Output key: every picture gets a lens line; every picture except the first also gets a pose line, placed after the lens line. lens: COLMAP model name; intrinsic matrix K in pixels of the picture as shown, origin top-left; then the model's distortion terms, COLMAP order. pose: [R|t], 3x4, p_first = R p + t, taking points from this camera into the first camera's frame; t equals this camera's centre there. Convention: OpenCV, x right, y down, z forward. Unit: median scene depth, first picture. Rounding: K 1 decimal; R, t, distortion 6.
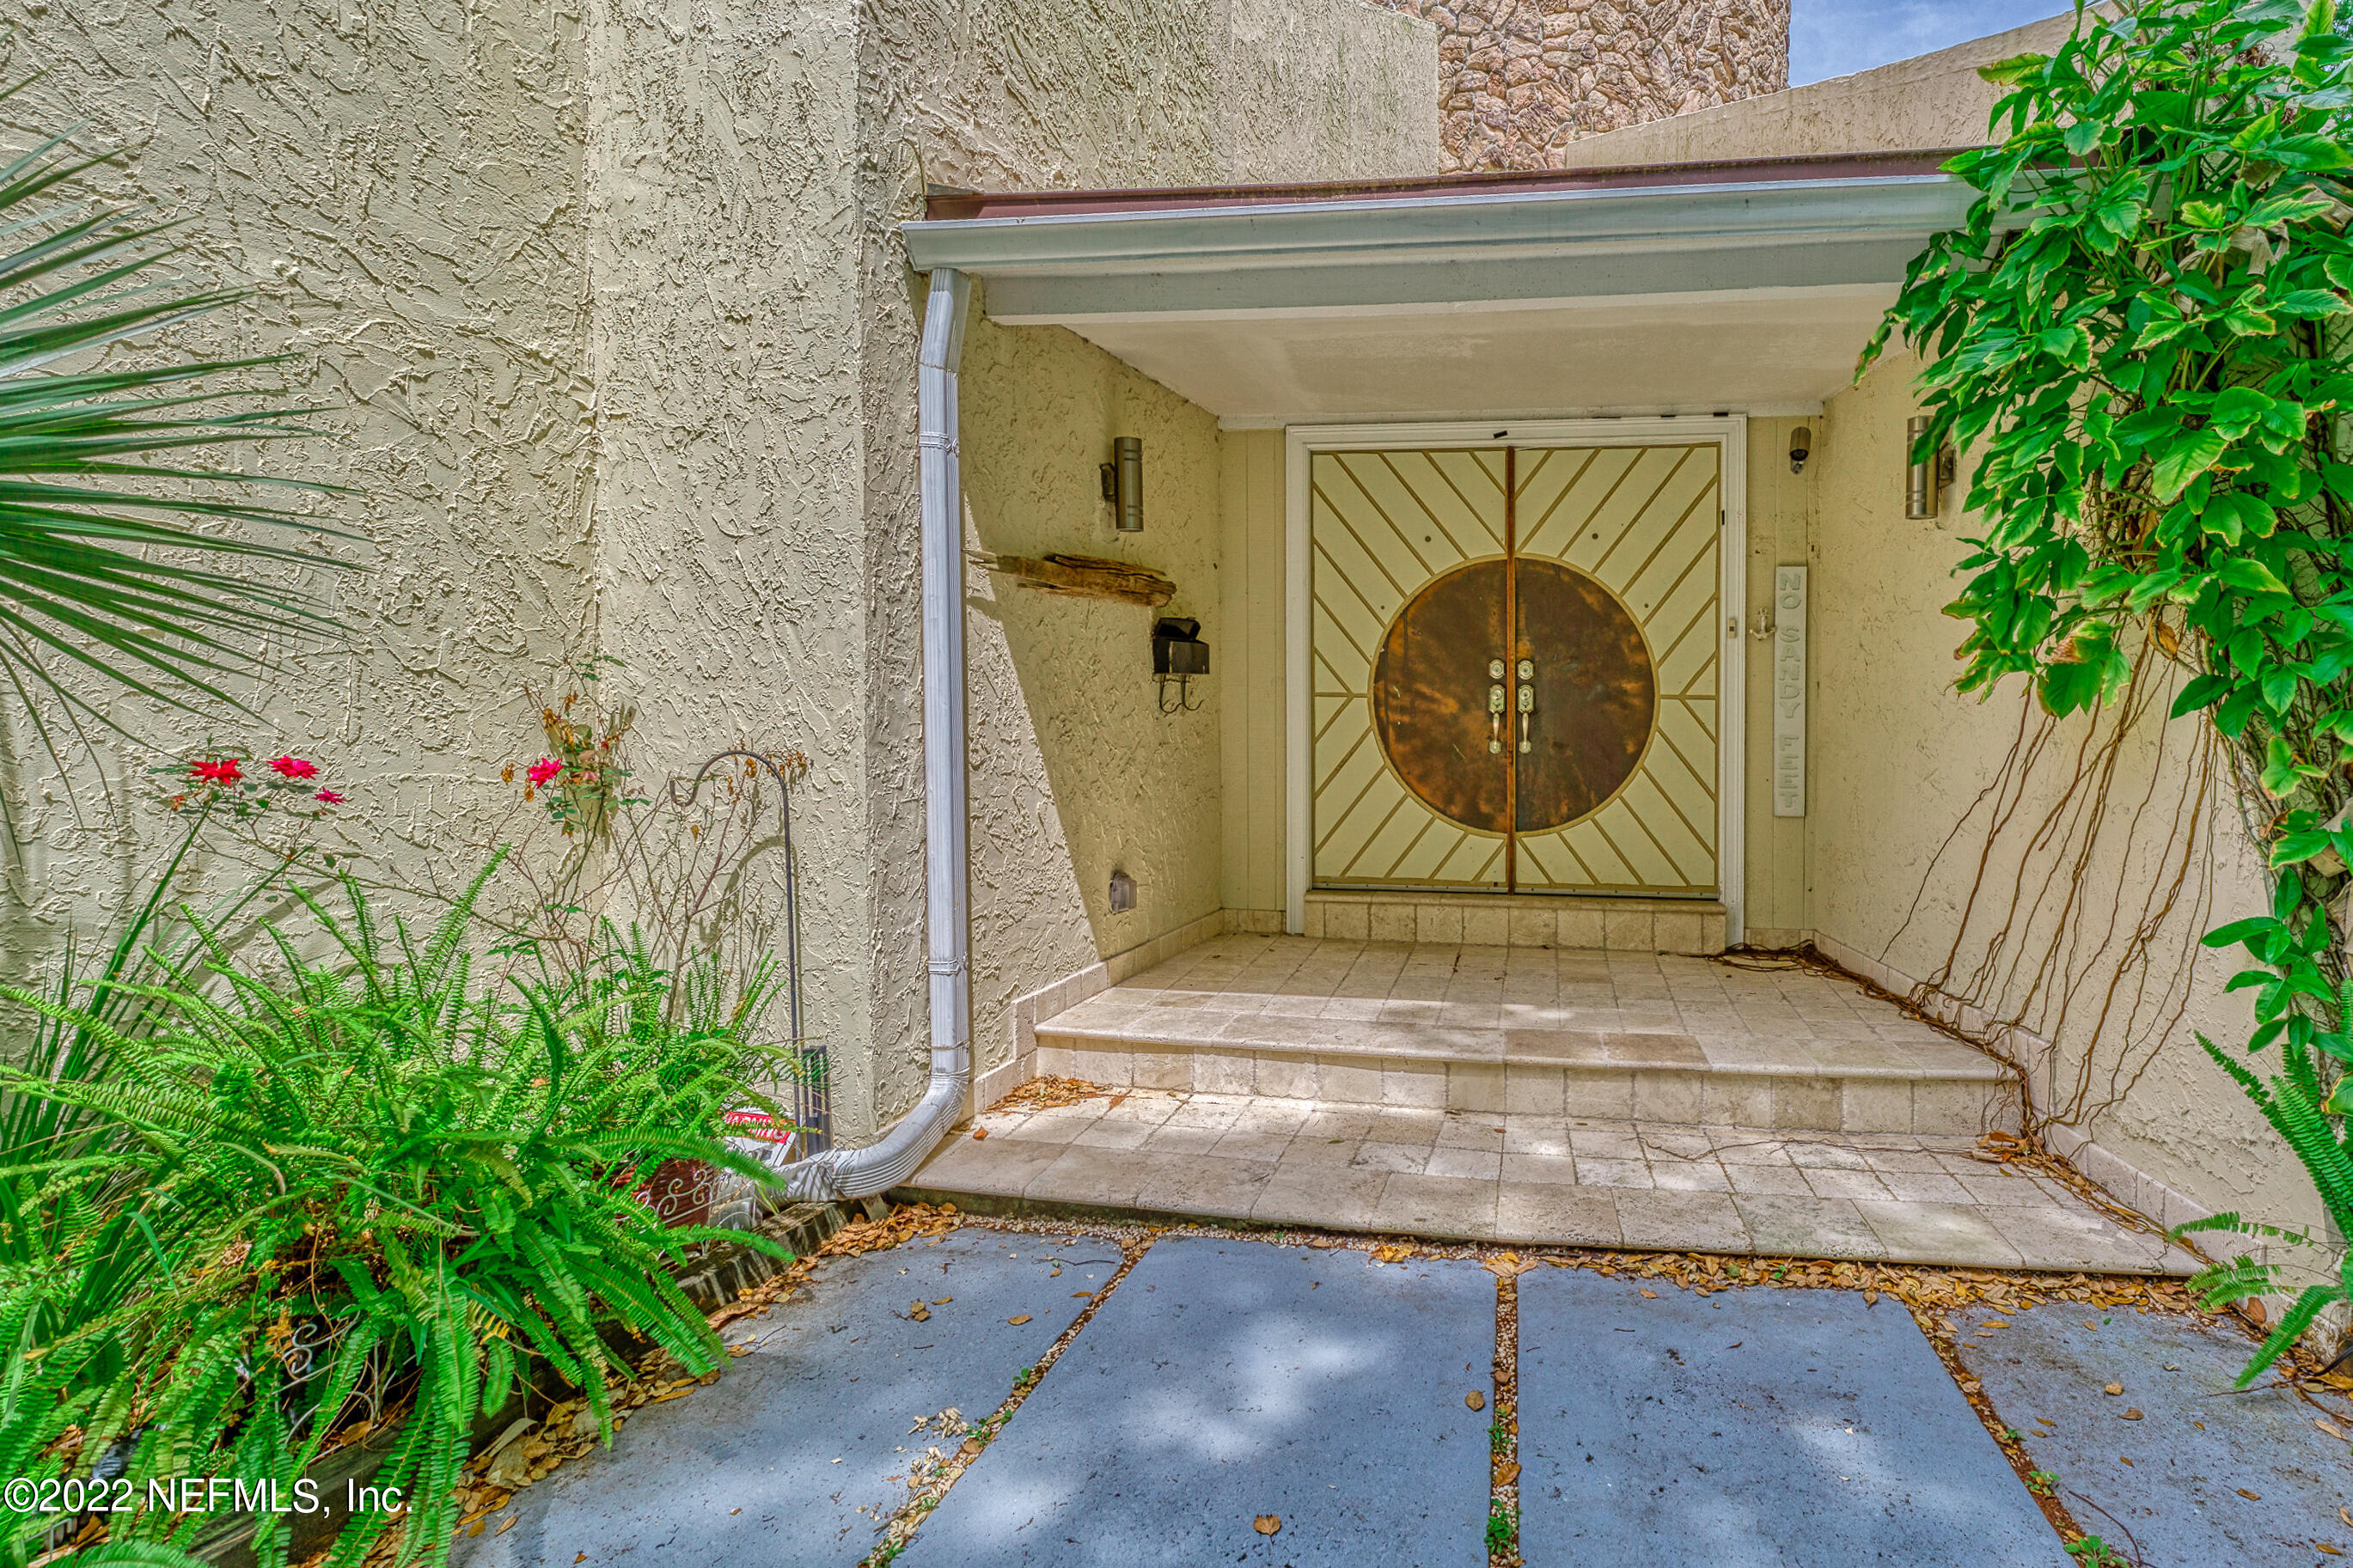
lens RADIAL K [[1154.6, 0, 1350.9], [0, 1154.6, 777.7], [0, 0, 1]] dist [0.003341, 0.000395]
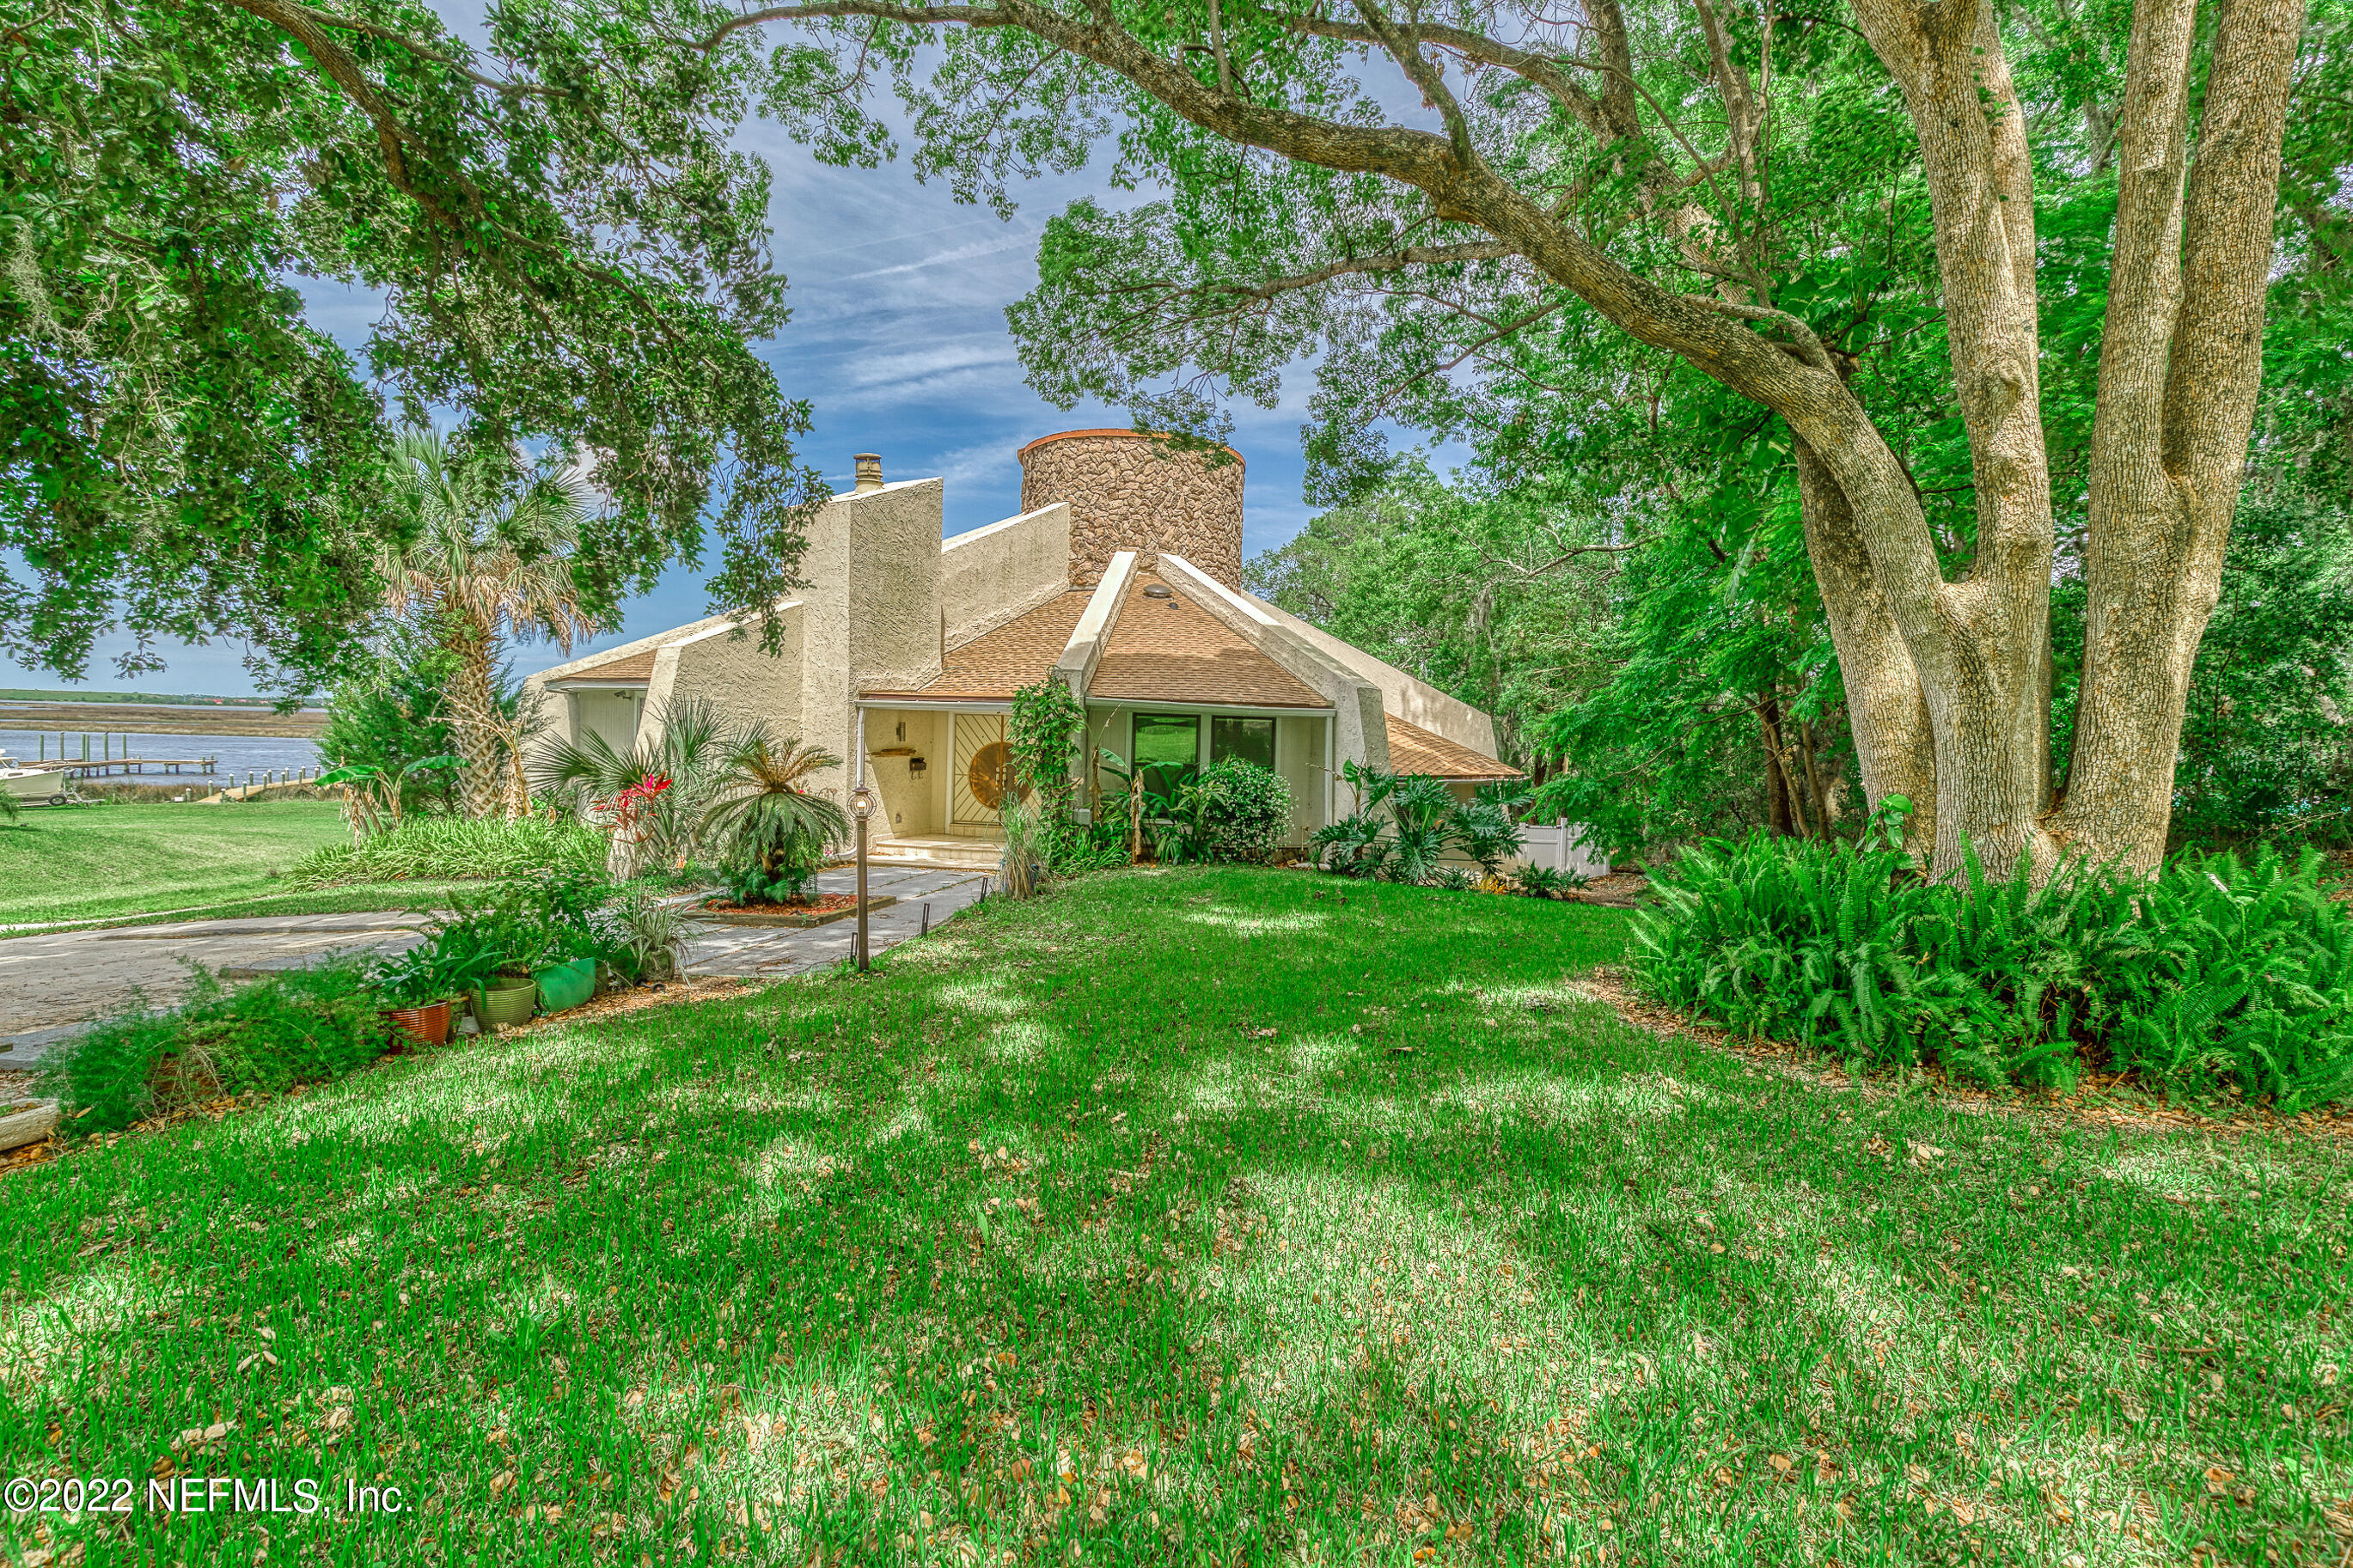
lens RADIAL K [[1042.8, 0, 1185.5], [0, 1042.8, 786.3], [0, 0, 1]] dist [0.003419, 0.000246]
pose [[0.996690, 0.020263, -0.078733, 1.379501], [-0.021207, 0.999713, -0.011171, -0.010740], [0.078484, 0.012804, 0.996833, -3.341113]]
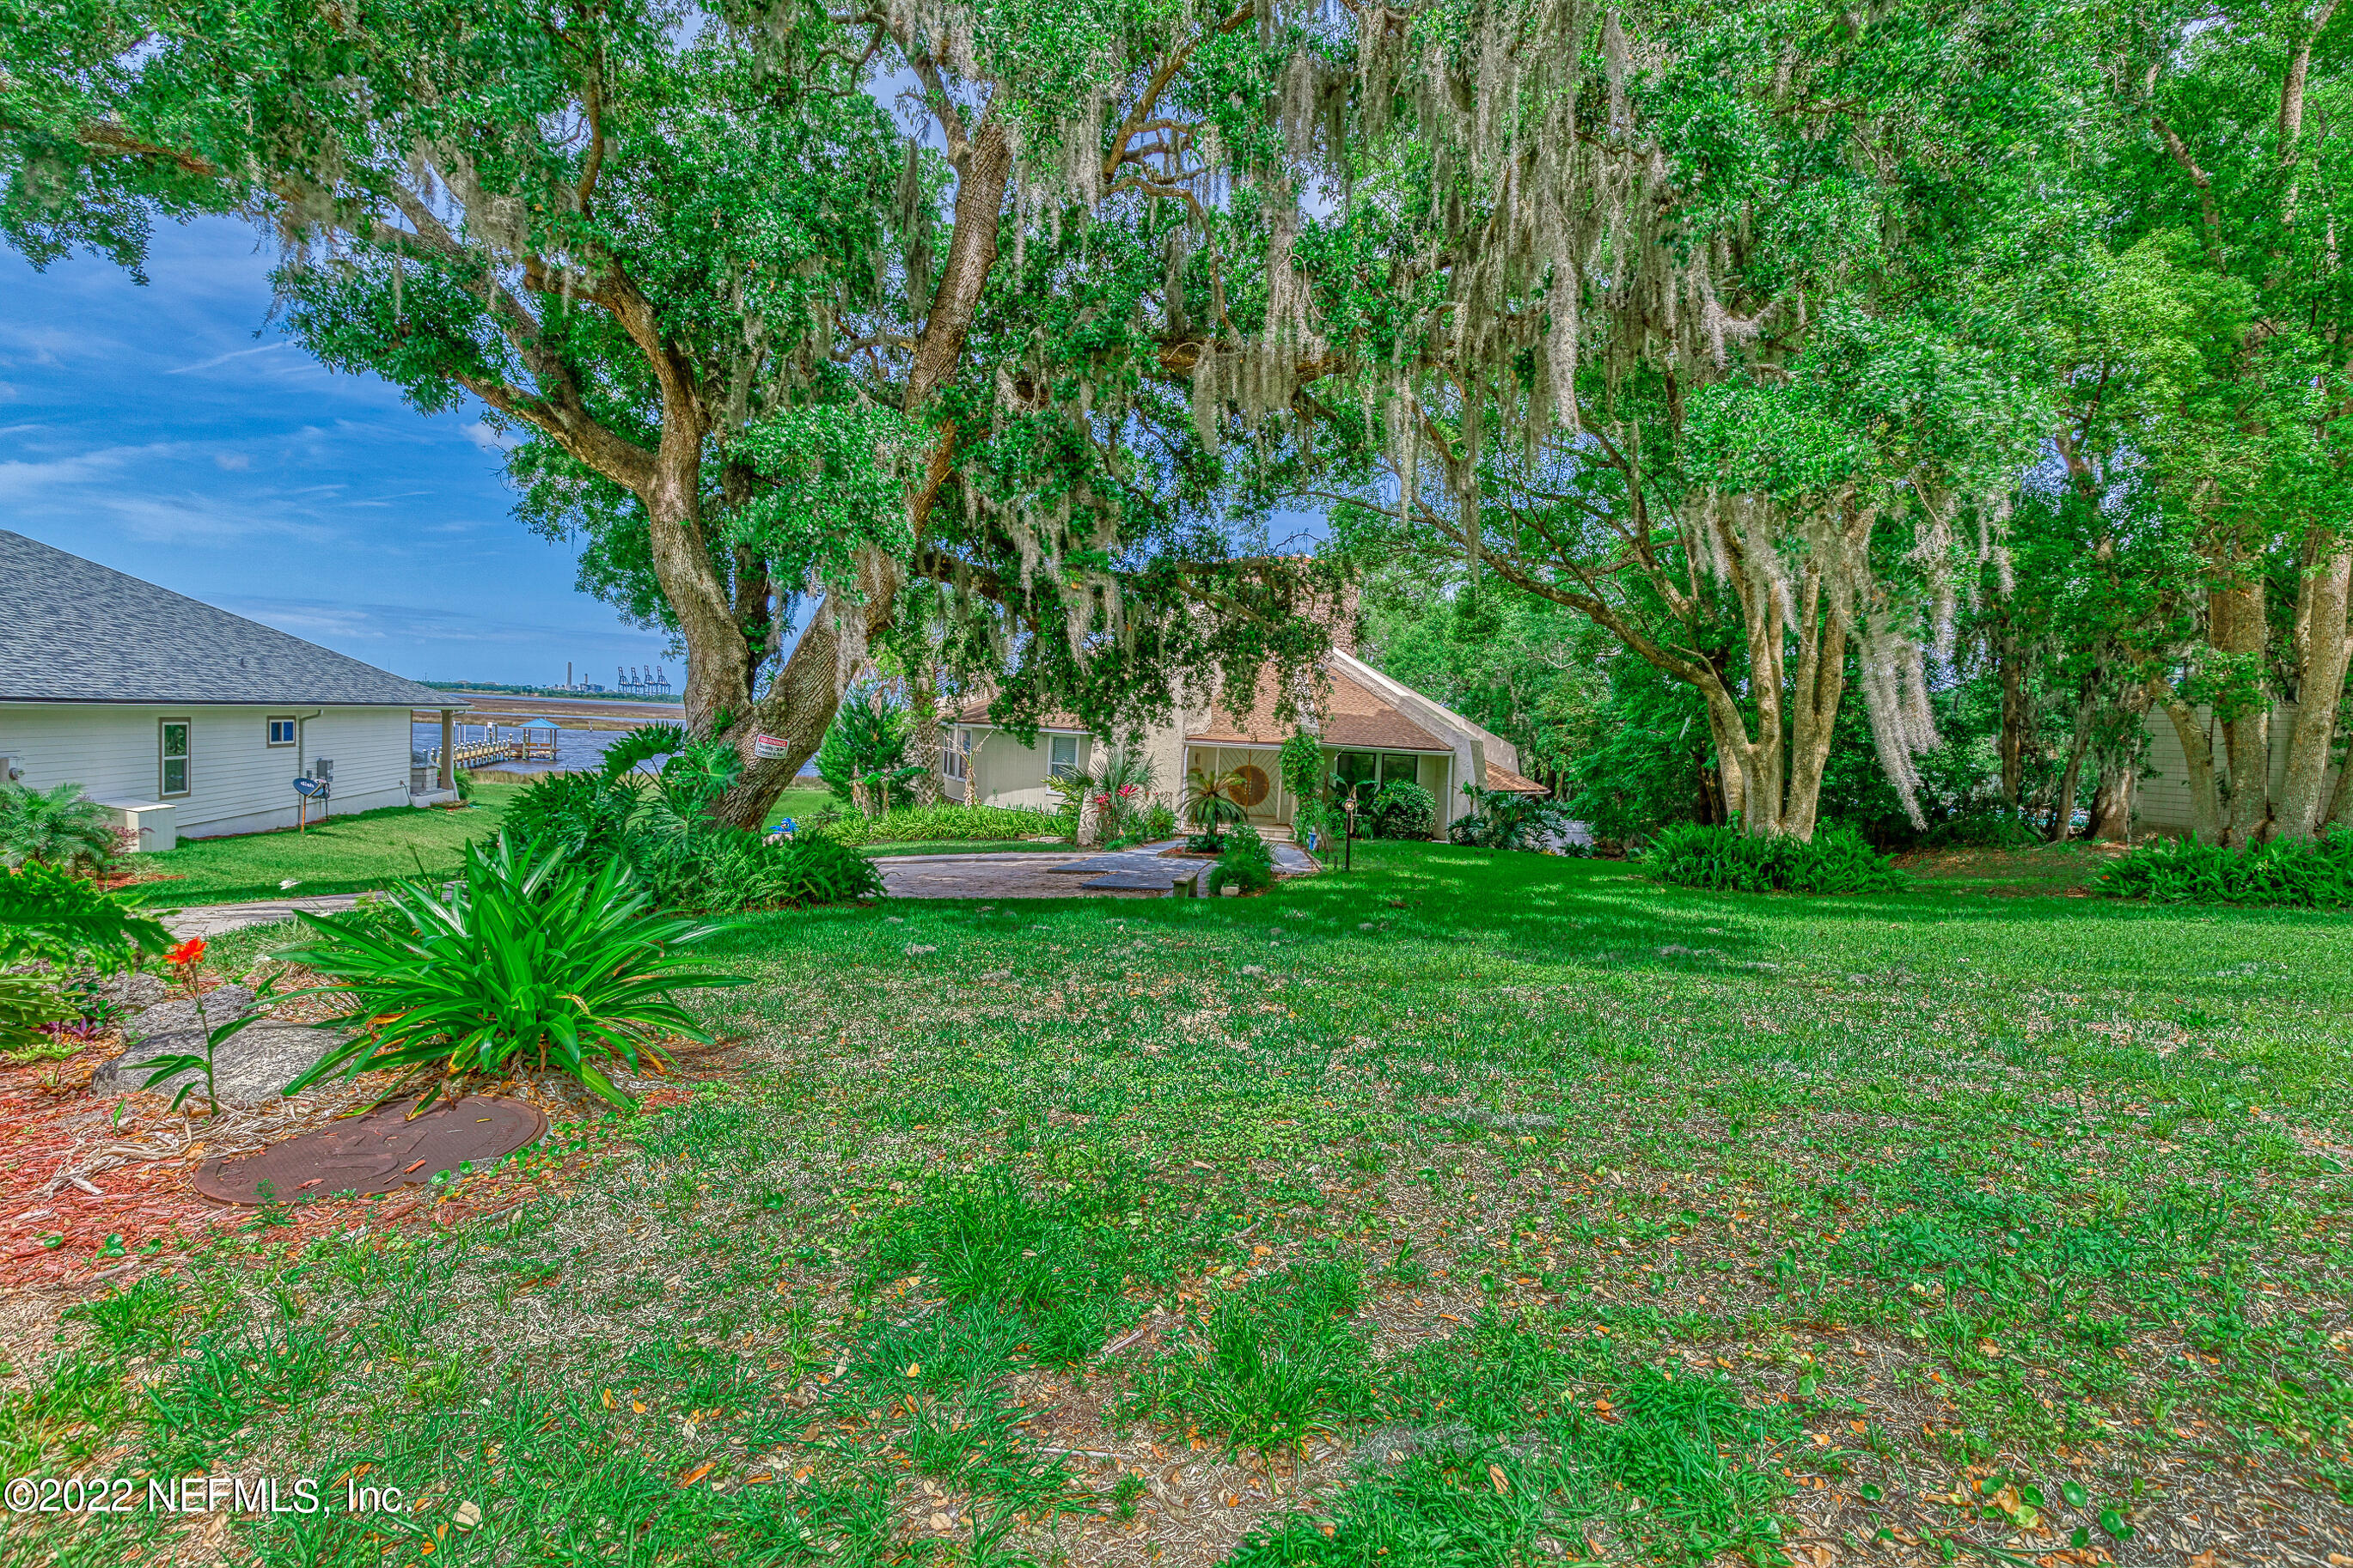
lens RADIAL K [[1067.9, 0, 1176.5], [0, 1067.9, 784.0], [0, 0, 1]] dist [0.000807, 0.000040]
pose [[0.998539, 0.041861, -0.034181, -0.074747], [-0.042204, 0.999065, -0.009383, -0.007165], [0.033756, 0.010812, 0.999372, -6.686935]]
